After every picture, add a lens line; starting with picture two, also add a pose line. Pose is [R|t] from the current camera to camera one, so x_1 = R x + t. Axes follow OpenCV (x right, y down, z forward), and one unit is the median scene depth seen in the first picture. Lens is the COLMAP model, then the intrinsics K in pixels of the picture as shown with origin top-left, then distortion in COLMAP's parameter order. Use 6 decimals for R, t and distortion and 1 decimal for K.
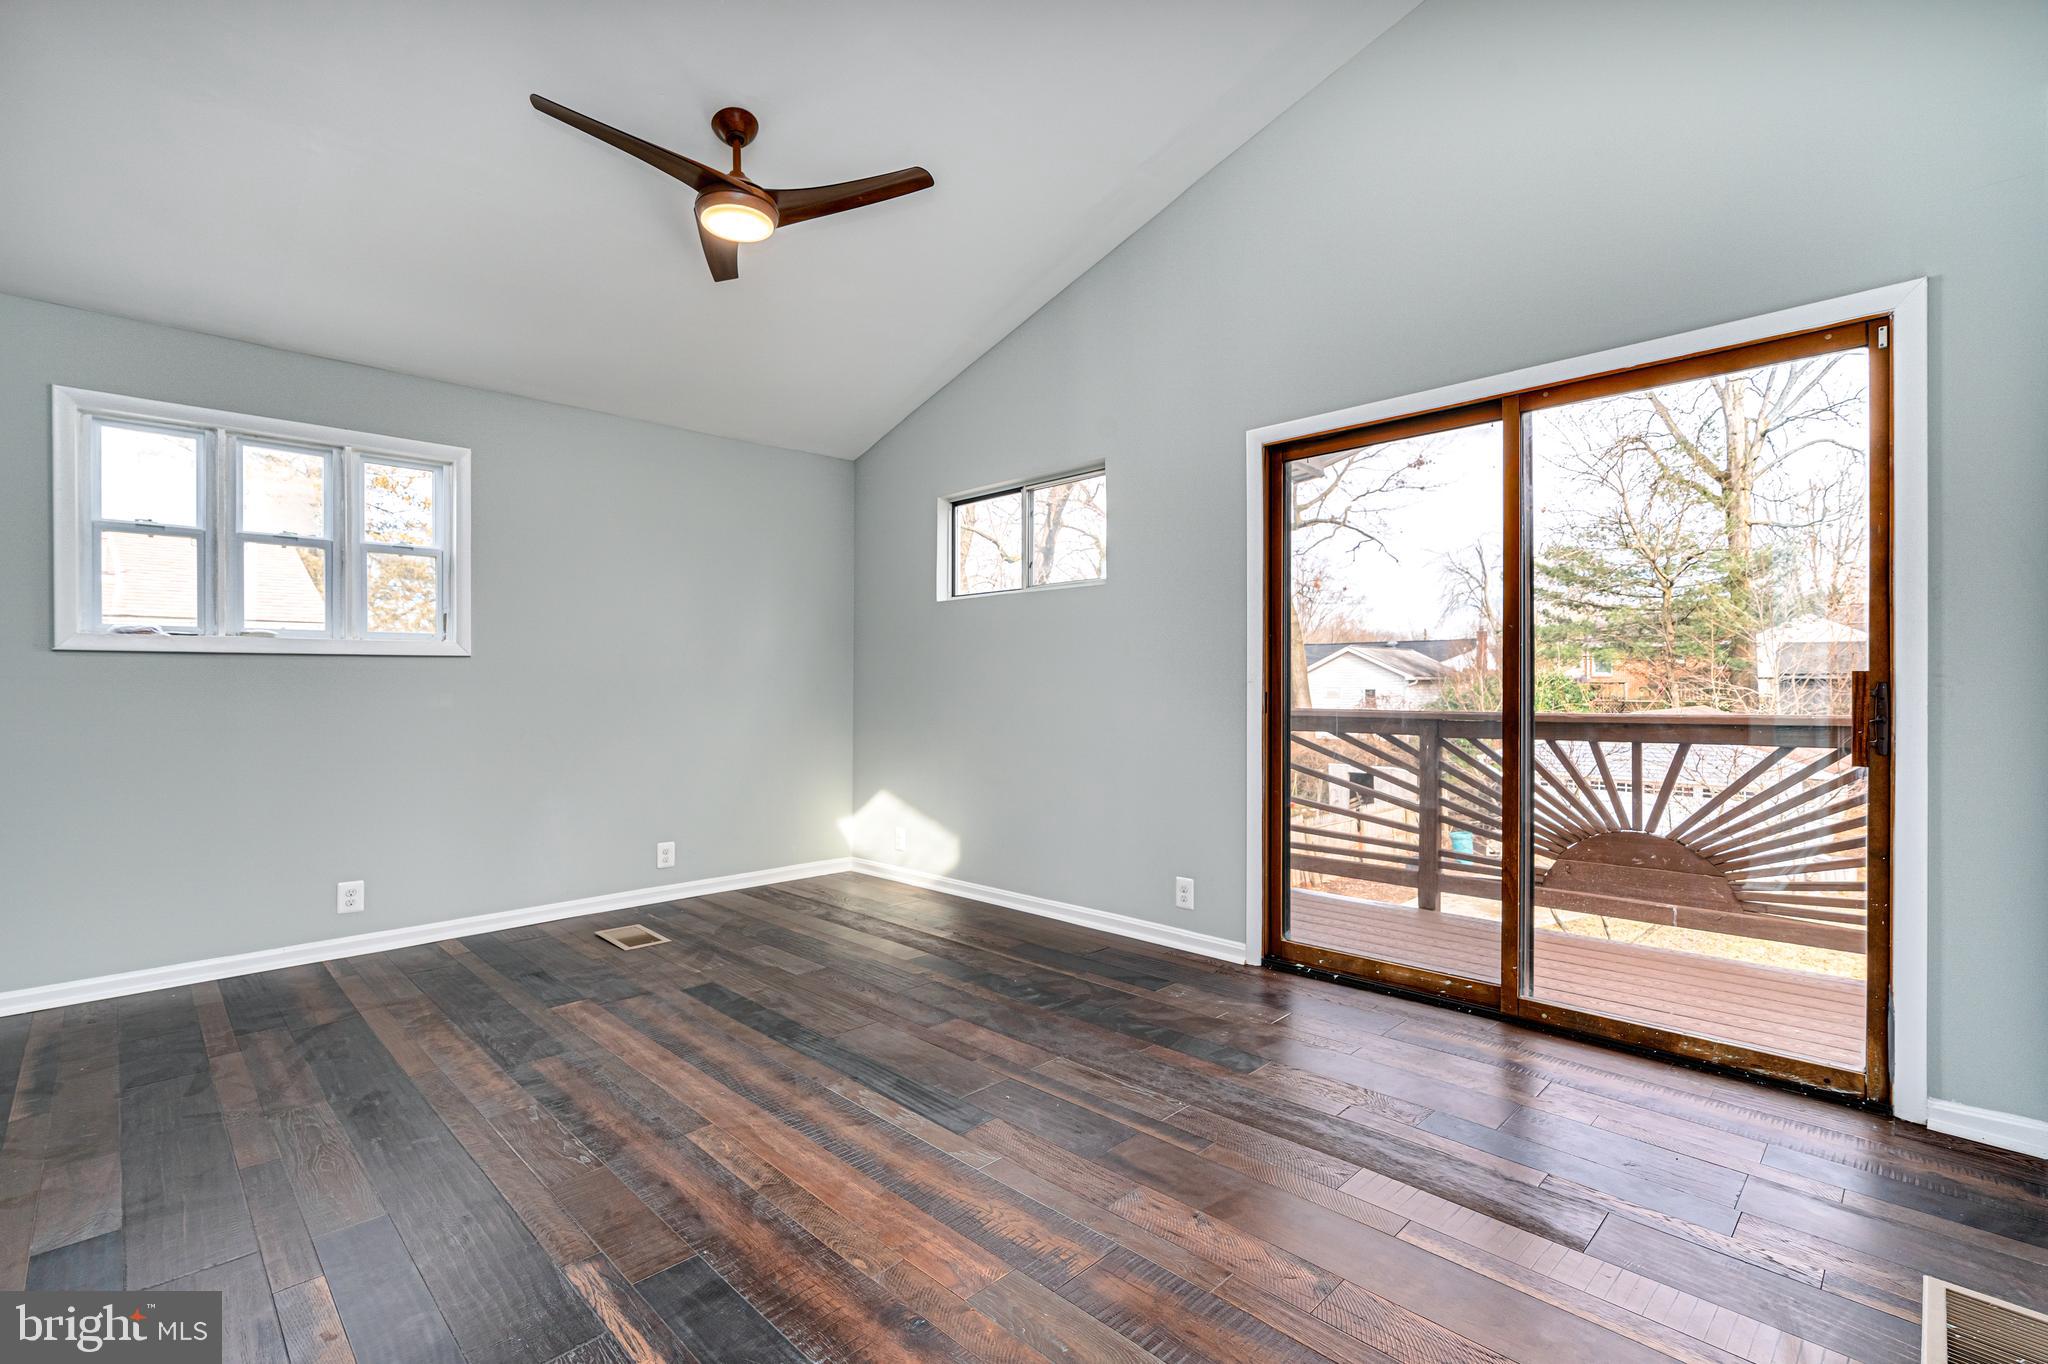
lens RADIAL K [[924.7, 0, 1017.1], [0, 924.7, 680.4], [0, 0, 1]] dist [-0.004729, 0.000750]
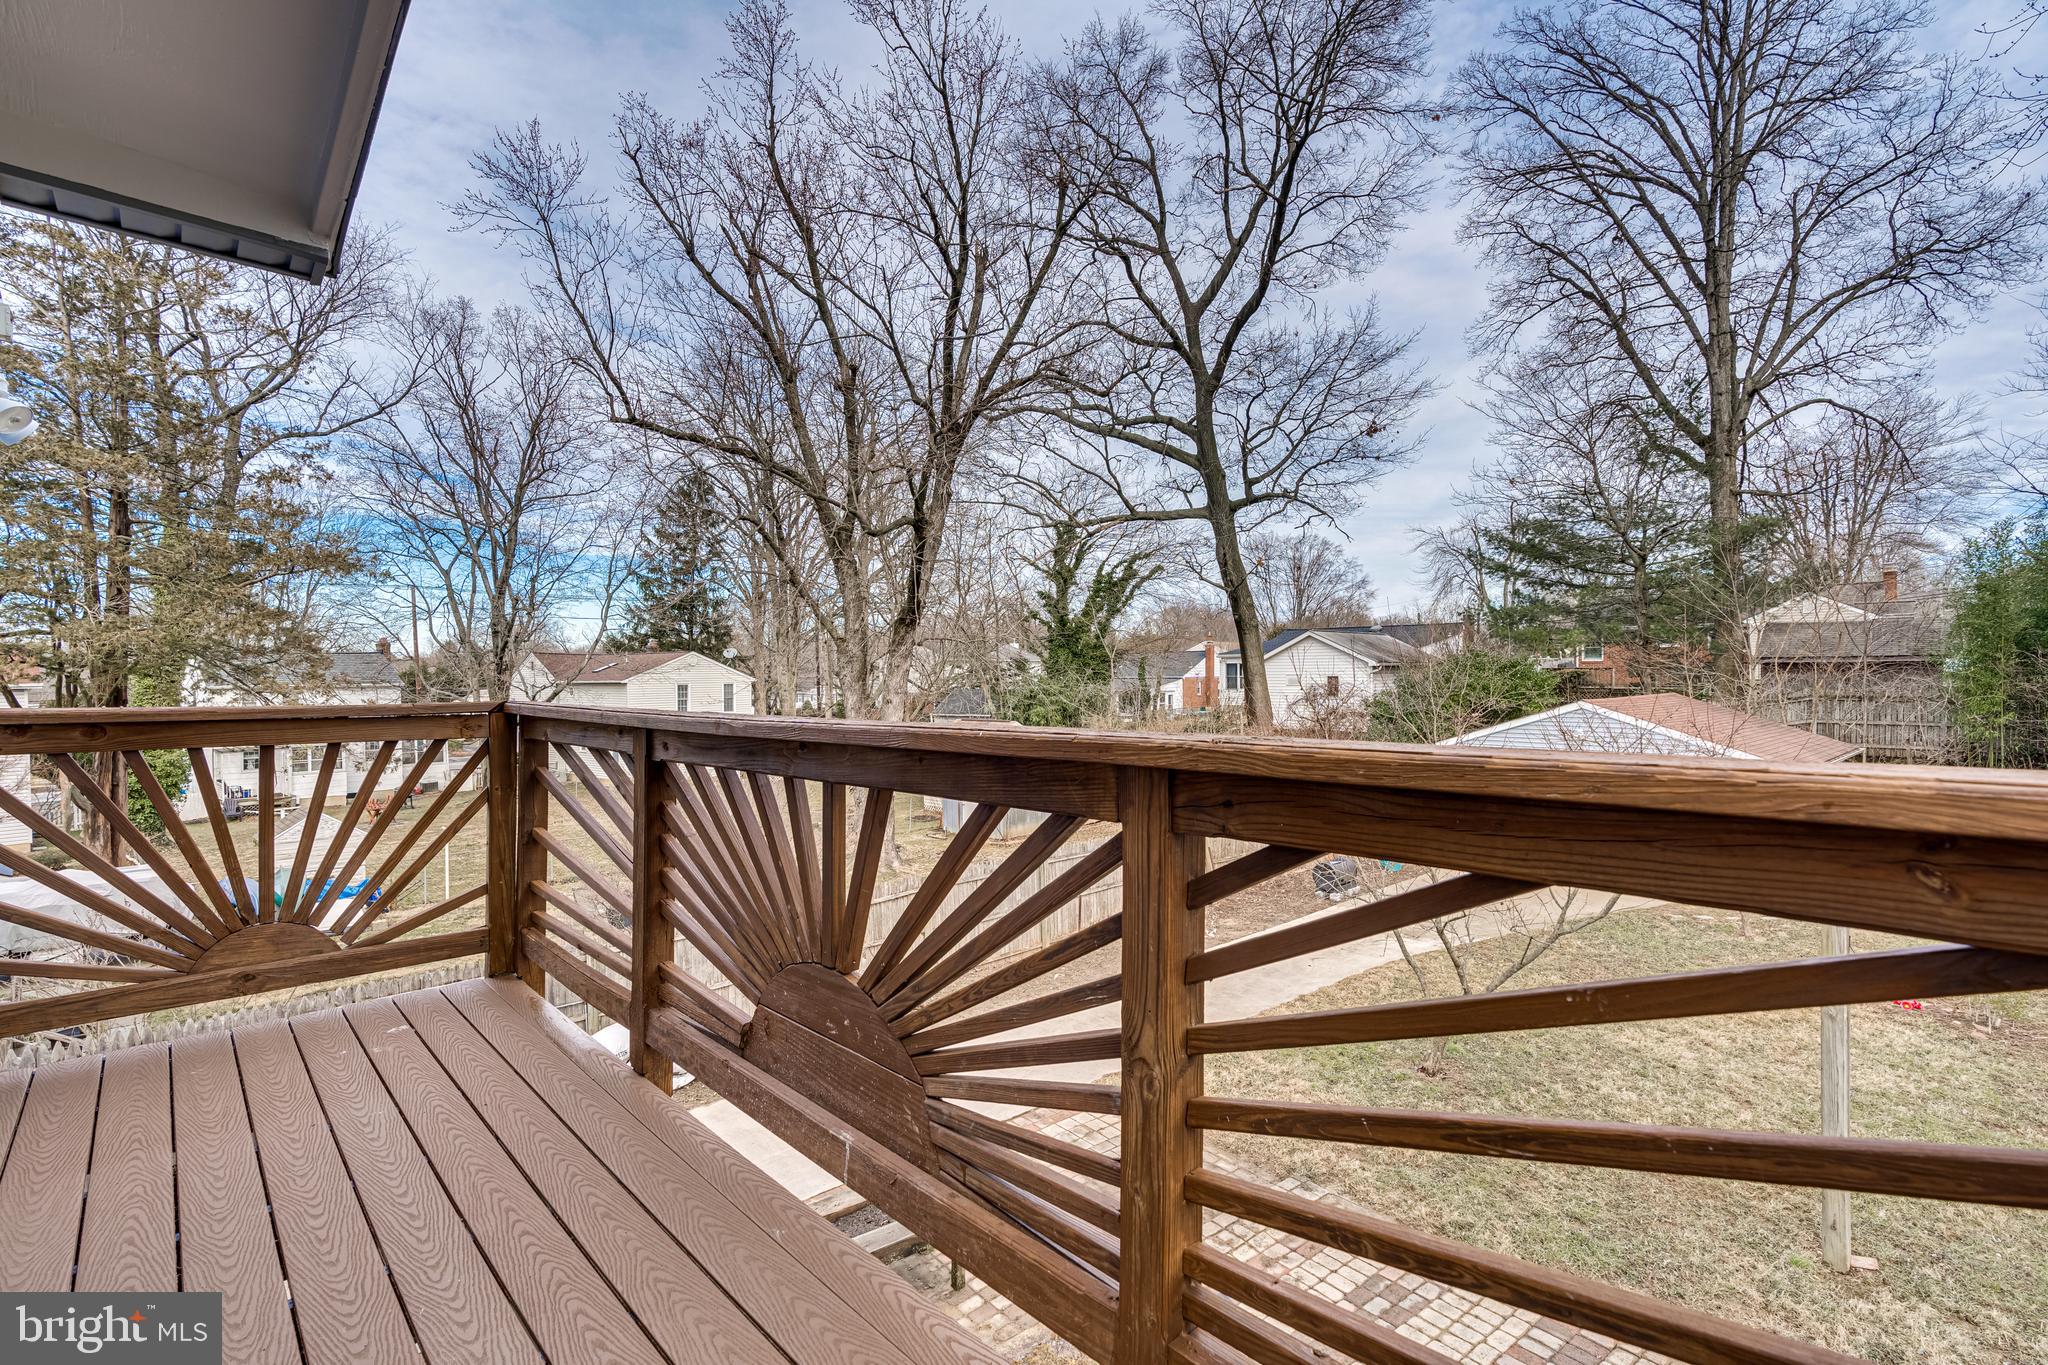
lens RADIAL K [[924.7, 0, 1021.1], [0, 924.7, 682.2], [0, 0, 1]] dist [-0.004729, 0.000750]
pose [[0.999765, -0.003926, -0.021318, 1.040585], [0.004232, 0.999888, 0.014328, 0.011174], [0.021260, -0.014414, 0.999670, 0.693216]]
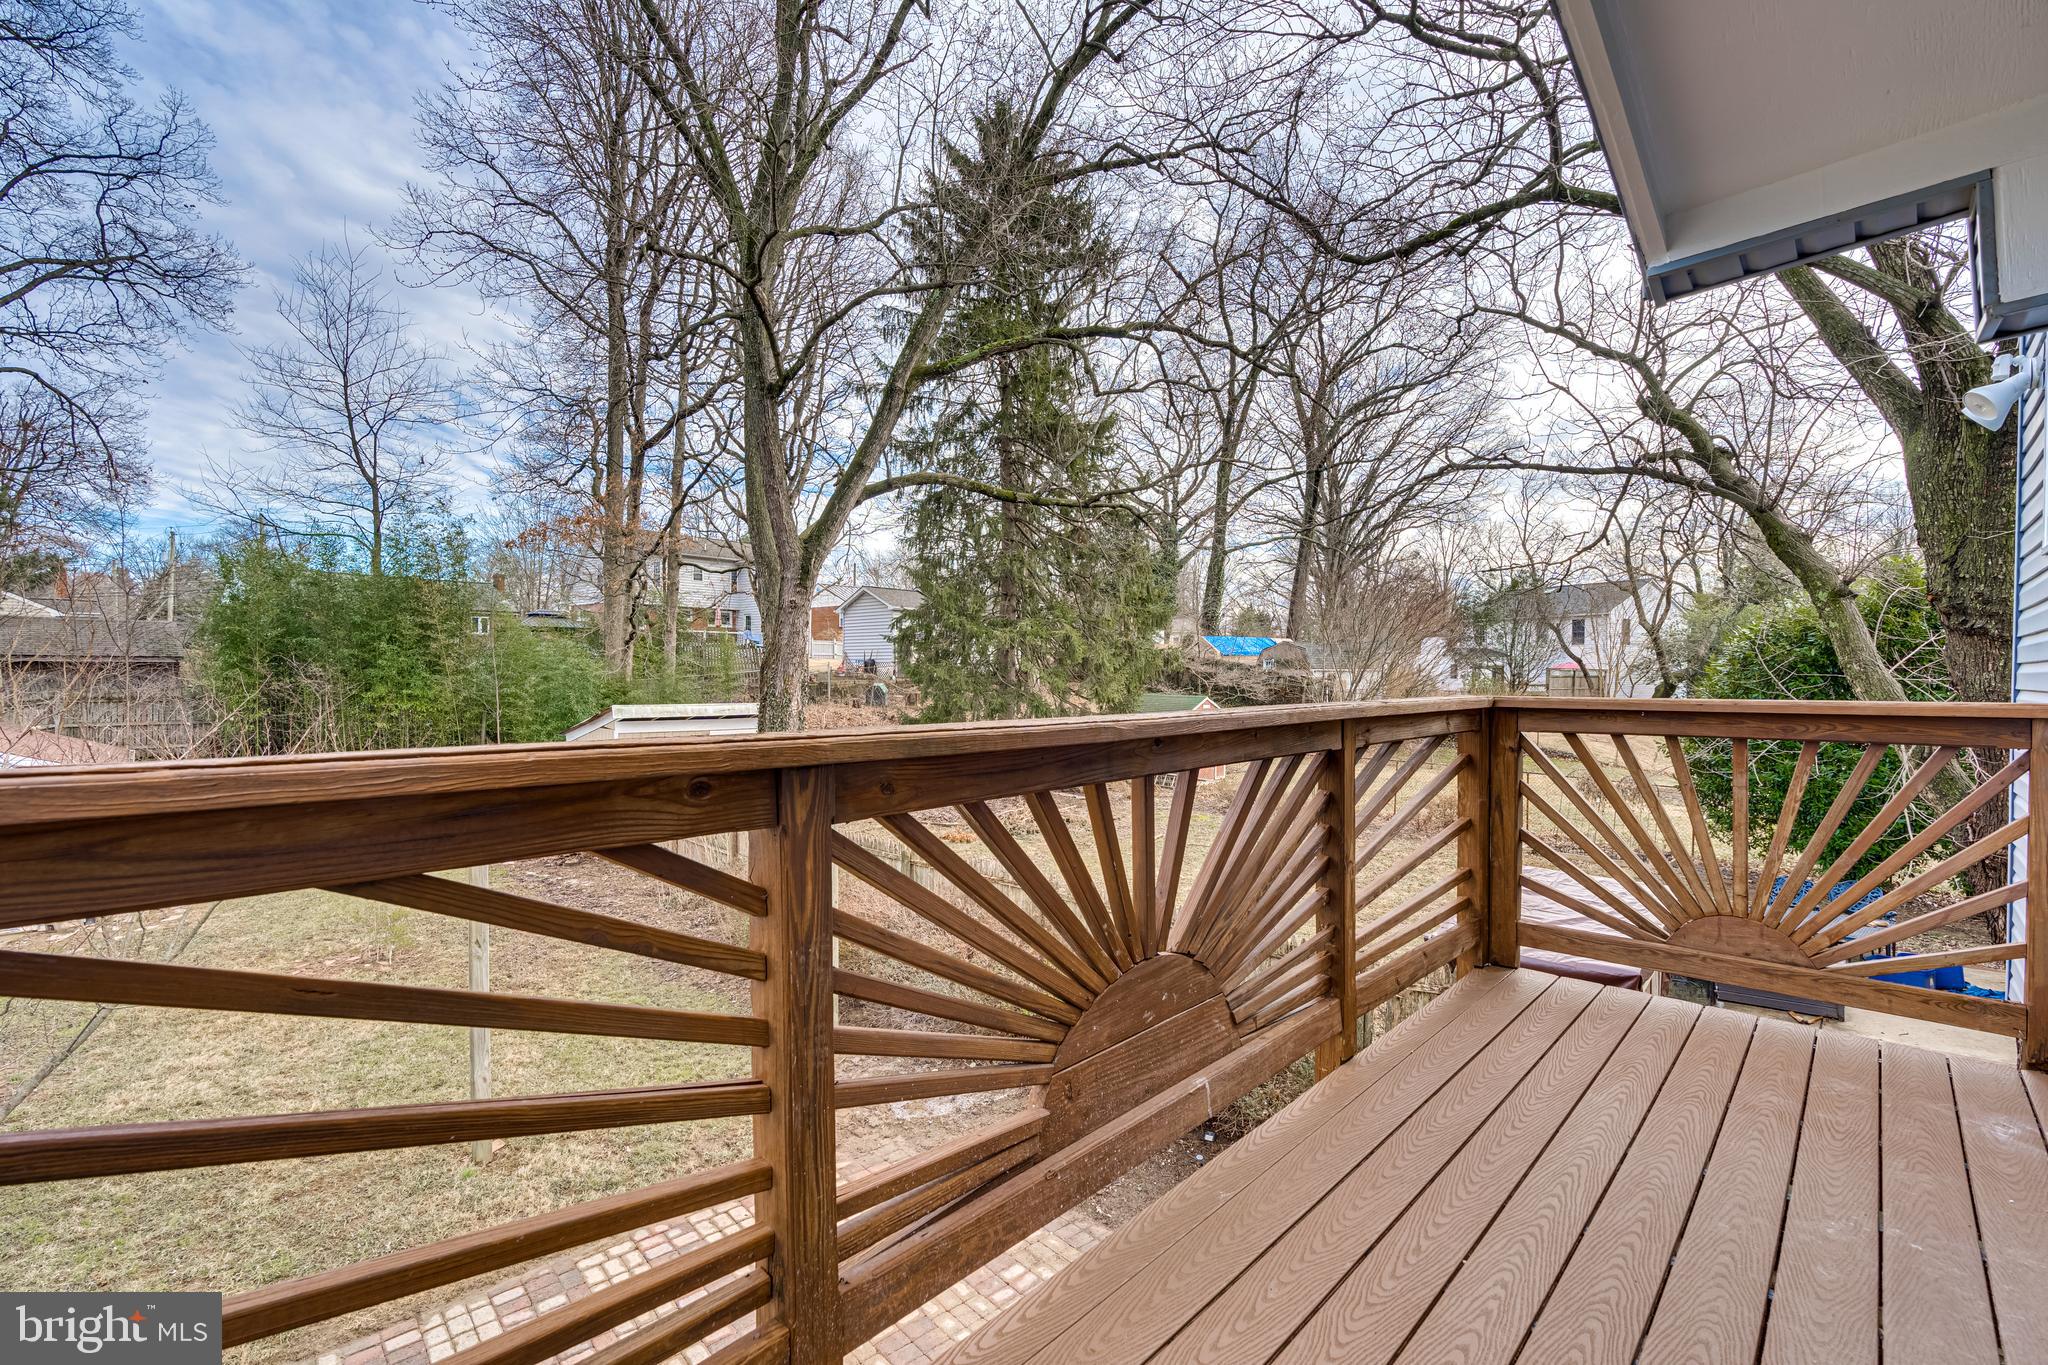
lens RADIAL K [[917.7, 0, 1023.8], [0, 917.7, 680.9], [0, 0, 1]] dist [-0.013509, -0.000125]
pose [[-0.050325, -0.004370, 0.998723, 0.245744], [-0.011765, 0.999924, 0.003782, 0.019223], [-0.998664, -0.011559, -0.050373, 1.456440]]
